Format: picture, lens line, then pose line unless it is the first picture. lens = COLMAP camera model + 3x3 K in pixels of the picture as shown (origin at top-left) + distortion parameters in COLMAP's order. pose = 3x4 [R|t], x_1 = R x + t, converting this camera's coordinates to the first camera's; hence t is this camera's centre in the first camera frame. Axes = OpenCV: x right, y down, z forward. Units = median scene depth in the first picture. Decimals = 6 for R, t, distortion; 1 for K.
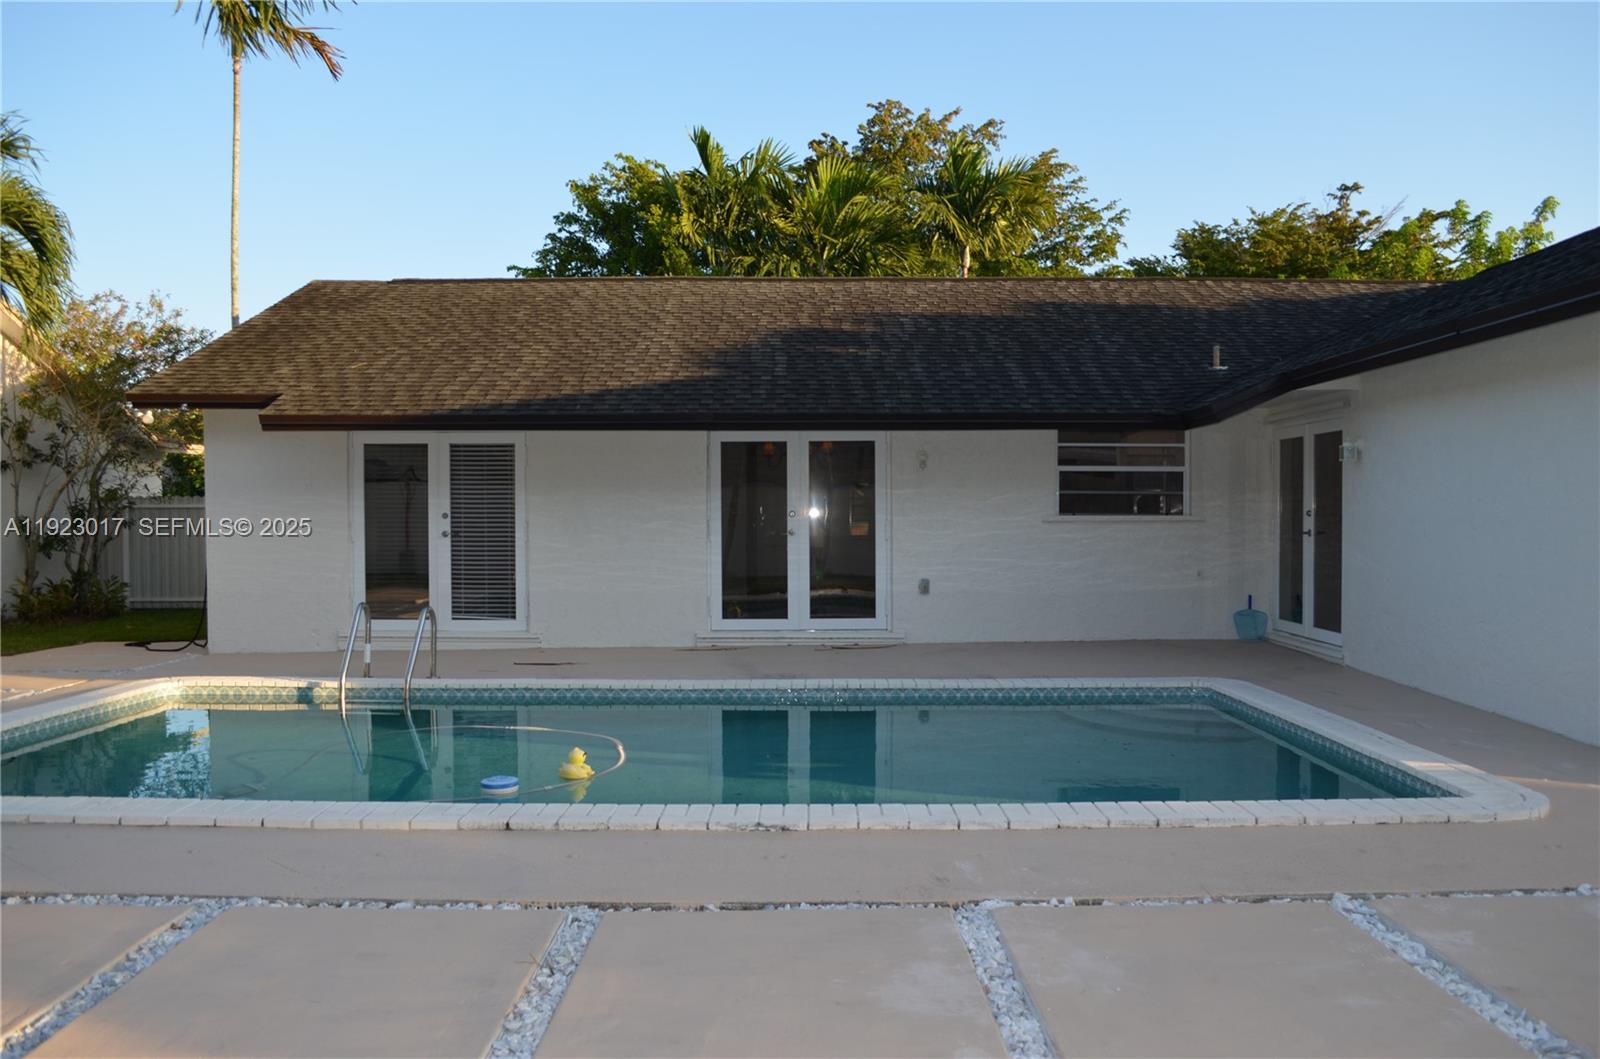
lens RADIAL K [[1267.2, 0, 806.0], [0, 1267.2, 528.4], [0, 0, 1]] dist [-0.082904, 0.015355]
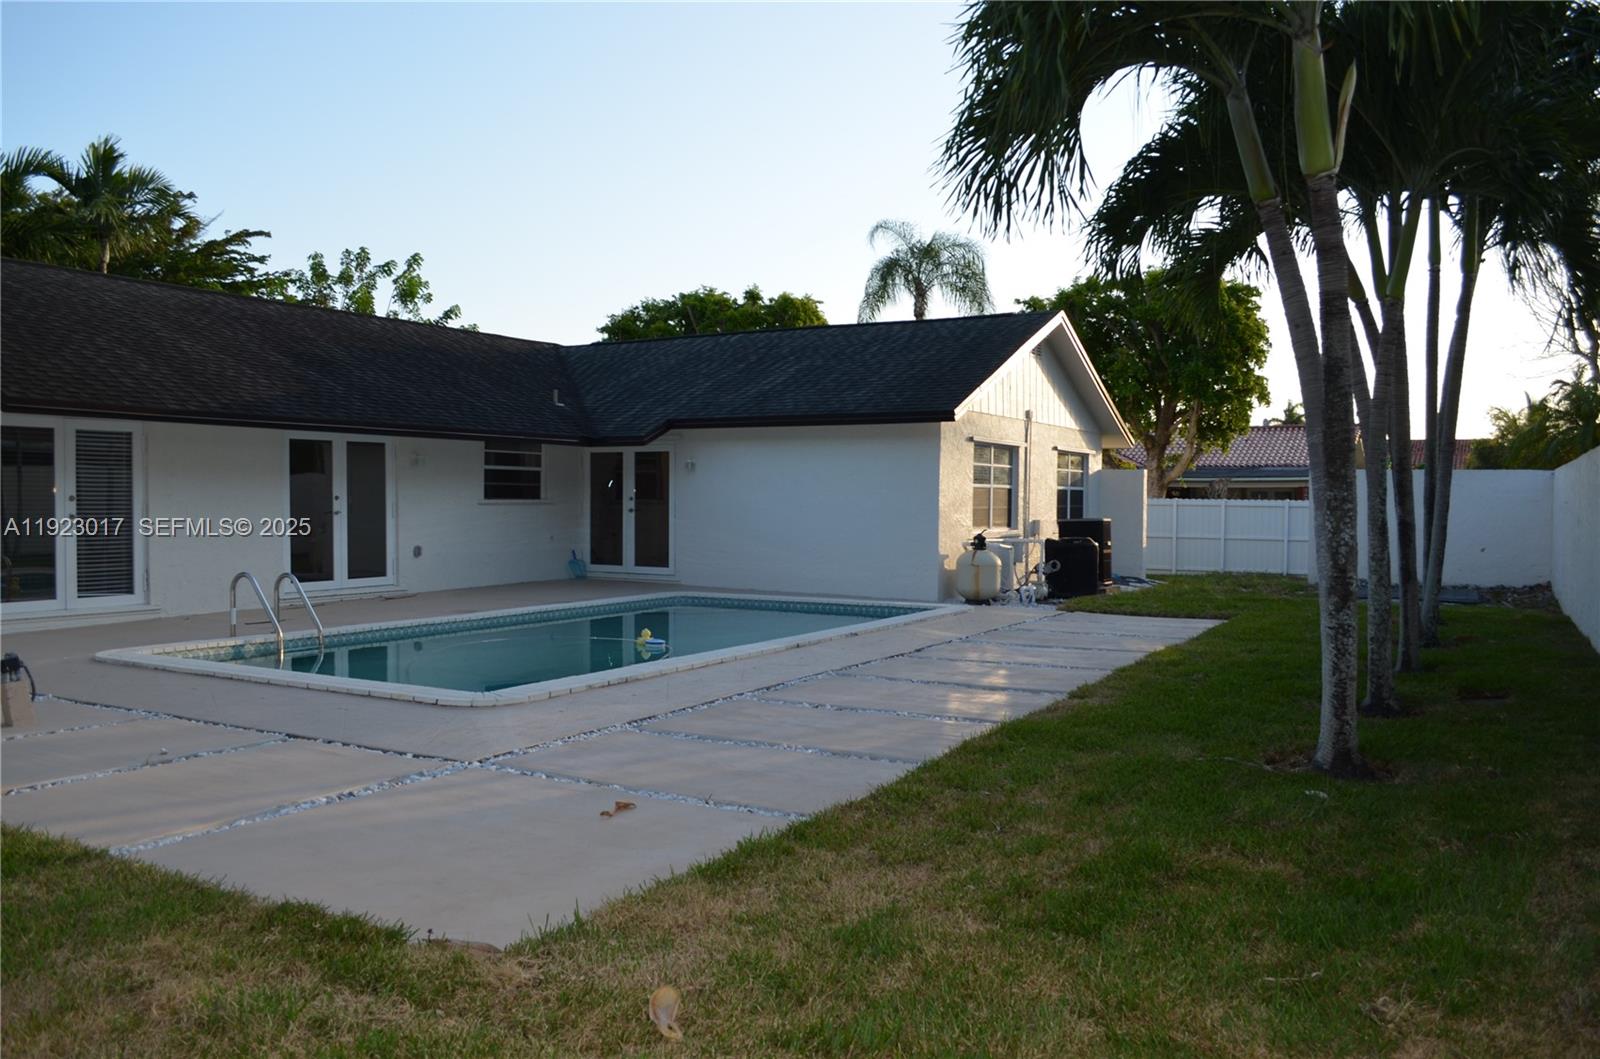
lens RADIAL K [[1267.2, 0, 815.1], [0, 1267.2, 533.8], [0, 0, 1]] dist [-0.082904, 0.015355]
pose [[0.482415, -0.020674, 0.875699, -0.882158], [0.002843, 0.999753, 0.022037, -0.001545], [-0.875938, -0.008141, 0.482355, -0.029964]]
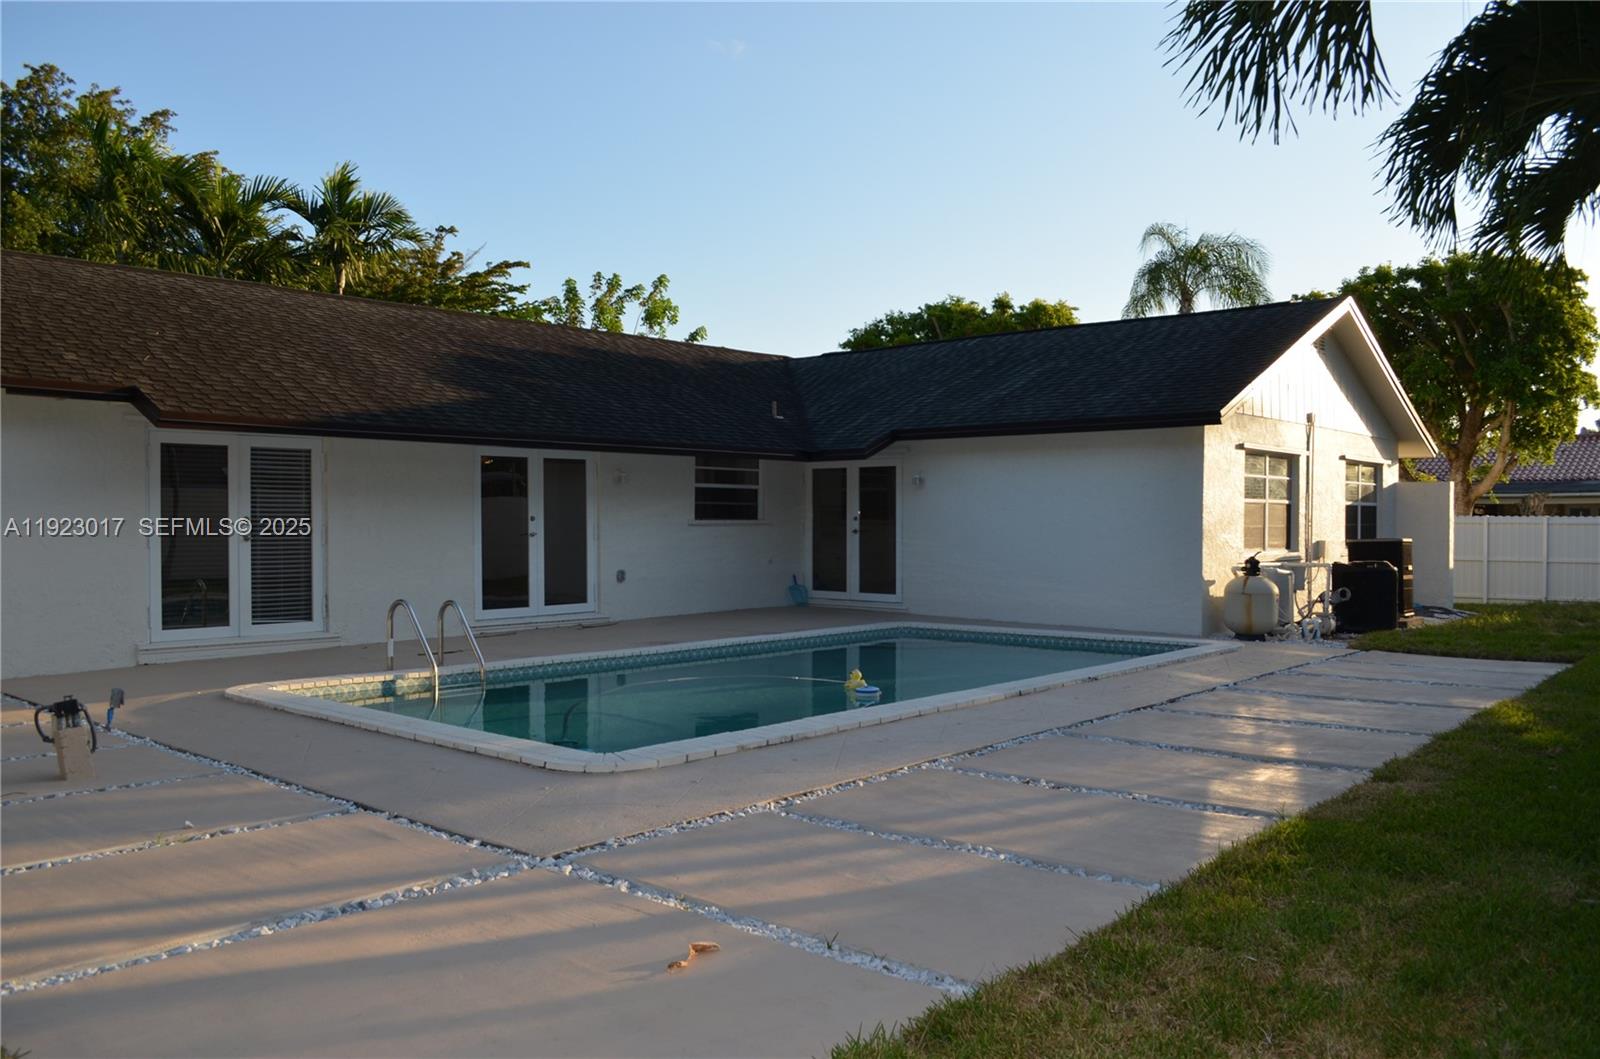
lens RADIAL K [[1267.2, 0, 811.3], [0, 1267.2, 522.4], [0, 0, 1]] dist [-0.082904, 0.015355]
pose [[0.656082, -0.000315, 0.754689, -0.733657], [0.007776, 0.999950, -0.006343, 0.001787], [-0.754649, 0.010030, 0.656052, 0.023686]]
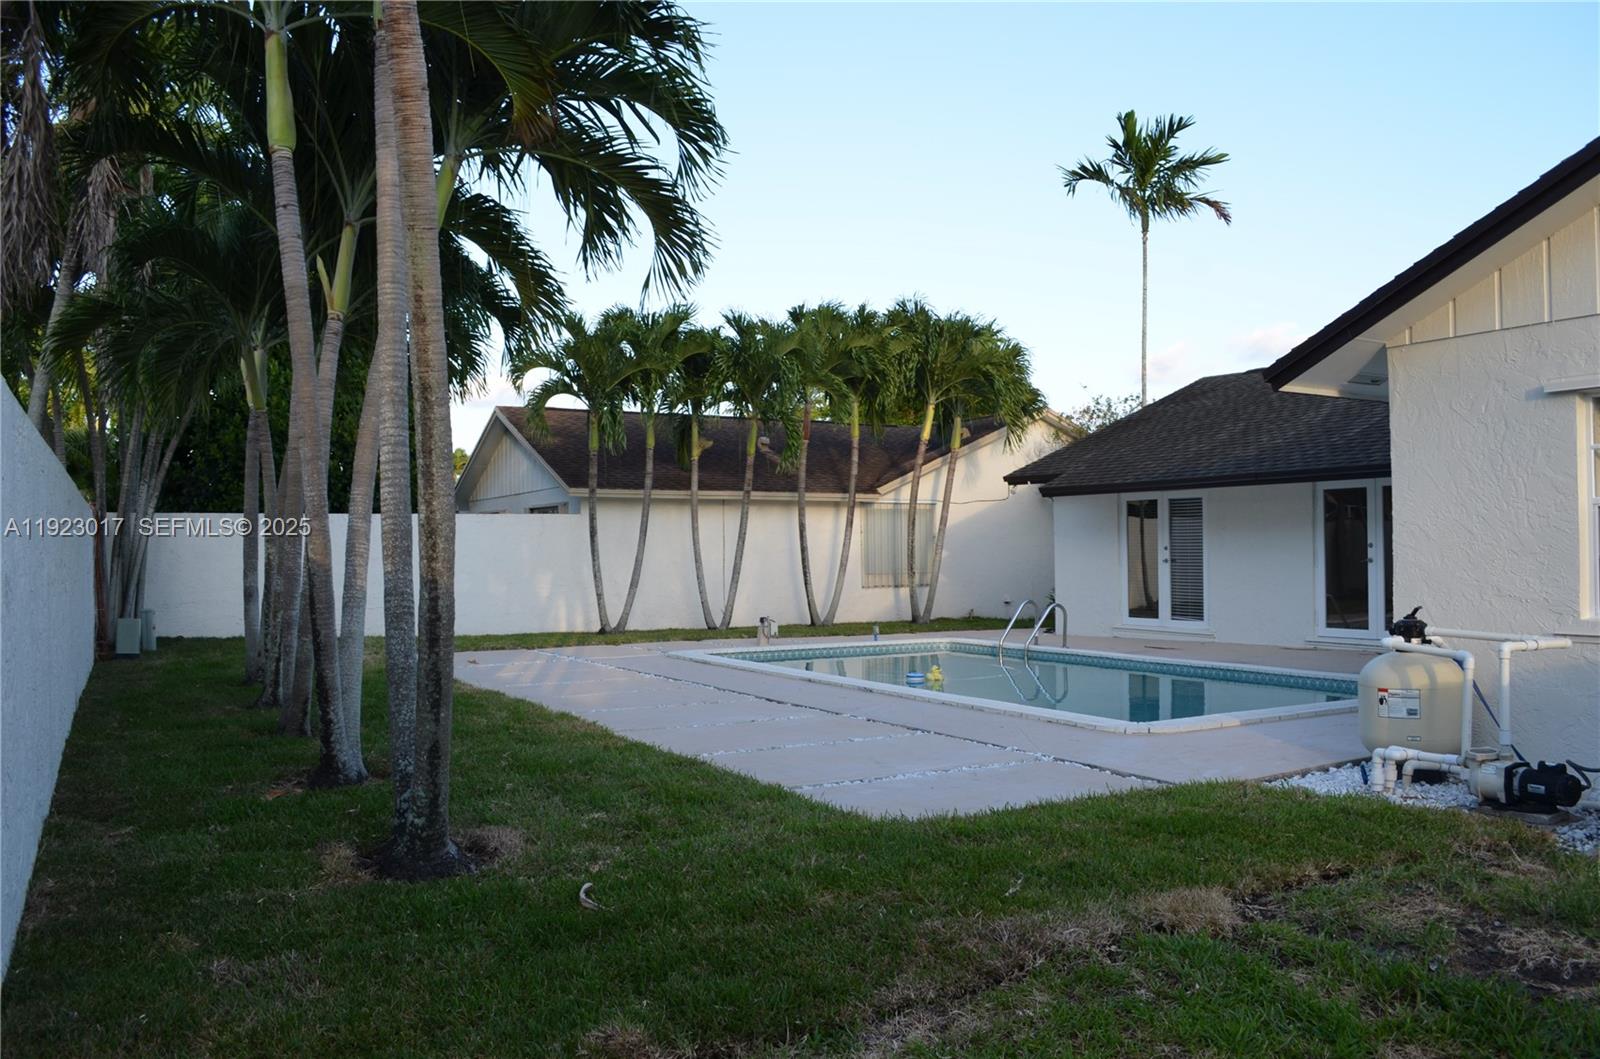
lens RADIAL K [[1267.2, 0, 795.6], [0, 1267.2, 534.0], [0, 0, 1]] dist [-0.082904, 0.015355]
pose [[0.481578, -0.014586, -0.876282, 0.786581], [-0.003548, 0.999821, -0.018592, 0.002184], [0.876396, 0.012062, 0.481440, -0.082058]]
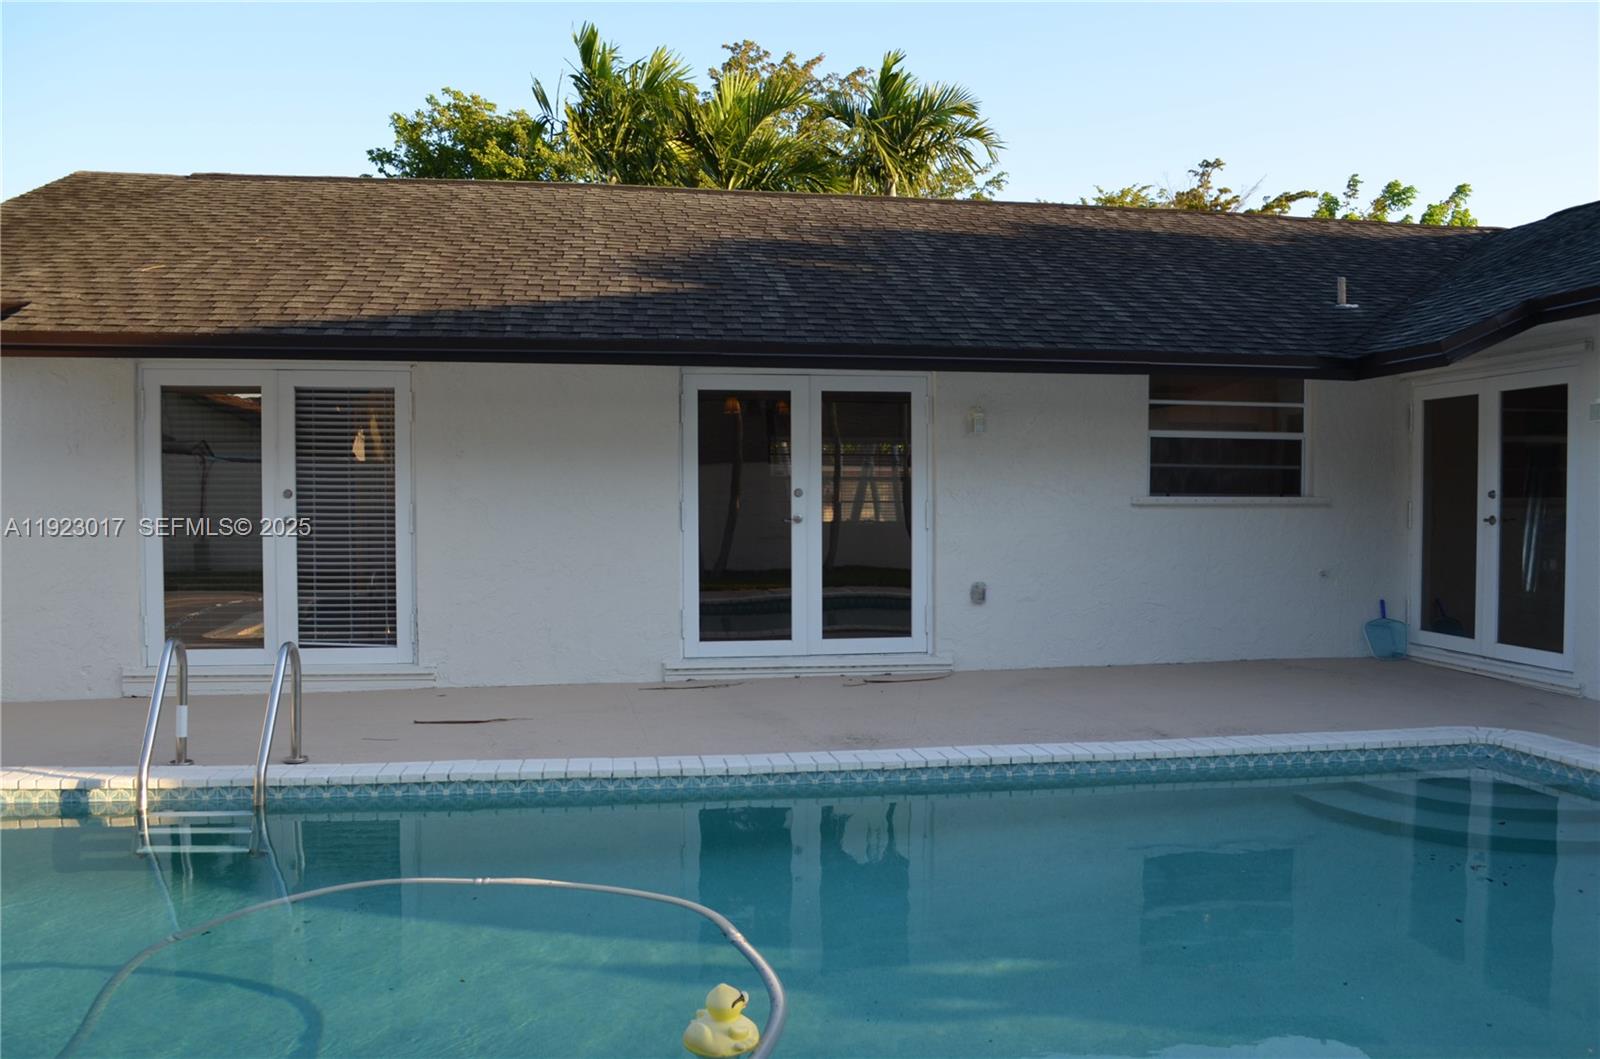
lens RADIAL K [[1267.2, 0, 807.4], [0, 1267.2, 531.1], [0, 0, 1]] dist [-0.082904, 0.015355]
pose [[0.986792, -0.001308, 0.161988, -0.121070], [-0.000852, 0.999912, 0.013265, 0.000610], [-0.161991, -0.013227, 0.986704, 0.295936]]
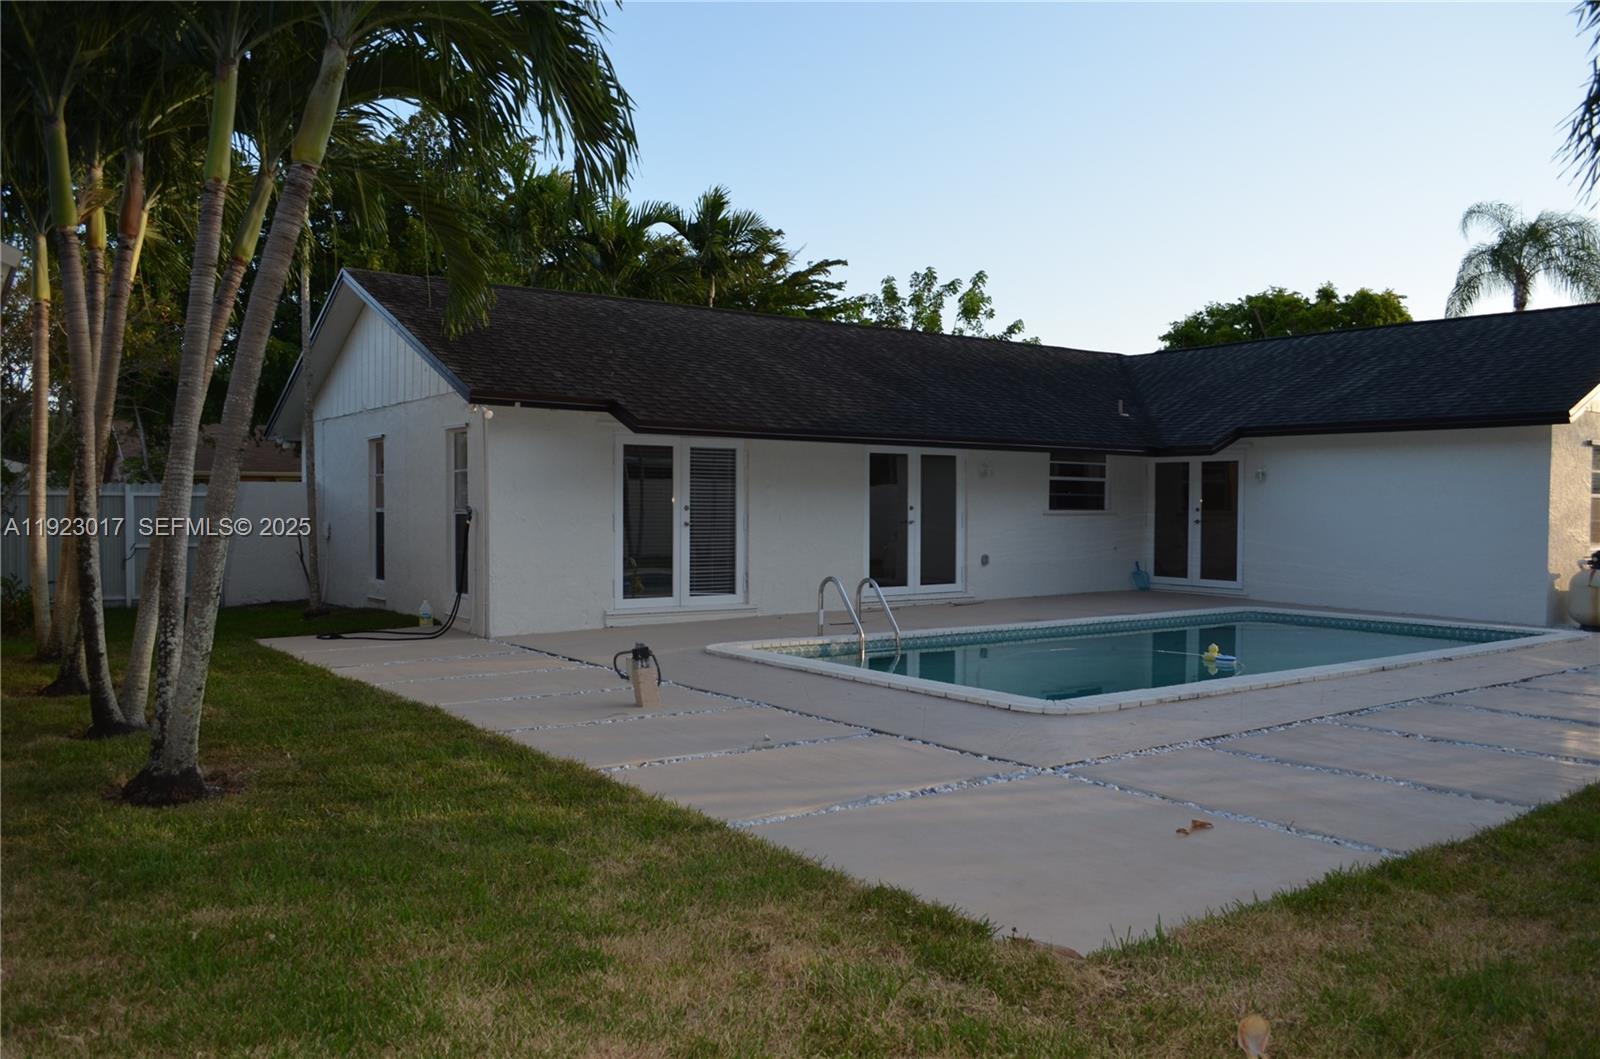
lens RADIAL K [[1267.2, 0, 811.8], [0, 1267.2, 533.1], [0, 0, 1]] dist [-0.082904, 0.015355]
pose [[0.807499, -0.006895, 0.589829, -0.890253], [-0.001029, 0.999914, 0.013097, -0.002188], [-0.589869, -0.011183, 0.807422, -0.025556]]
